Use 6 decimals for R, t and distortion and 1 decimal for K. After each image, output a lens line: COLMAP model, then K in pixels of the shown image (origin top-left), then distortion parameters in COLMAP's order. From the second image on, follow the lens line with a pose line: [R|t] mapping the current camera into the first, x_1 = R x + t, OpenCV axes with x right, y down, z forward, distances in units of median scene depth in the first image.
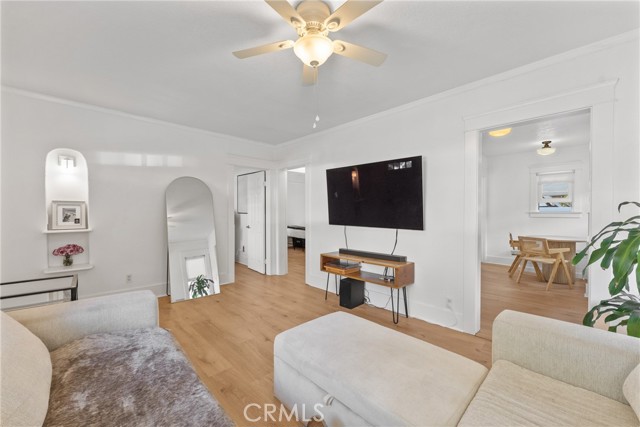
lens RADIAL K [[261.9, 0, 321.5], [0, 261.9, 213.4], [0, 0, 1]] dist [-0.002468, -0.000182]
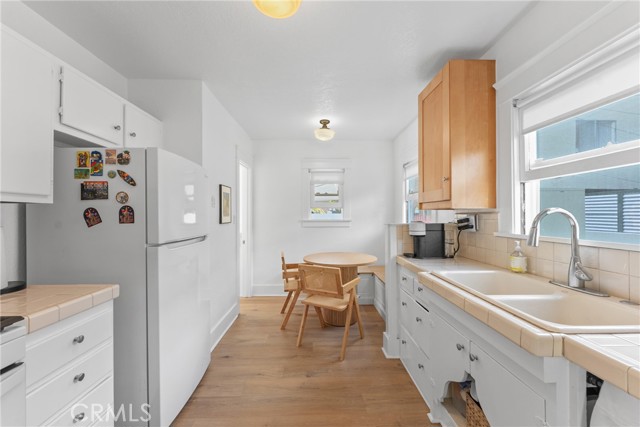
lens RADIAL K [[261.9, 0, 320.9], [0, 261.9, 215.3], [0, 0, 1]] dist [-0.002468, -0.000182]
pose [[0.694979, 0.007858, 0.718987, 0.378924], [0.003240, 0.999896, -0.014061, -0.009714], [-0.719023, 0.012102, 0.694881, 0.566361]]
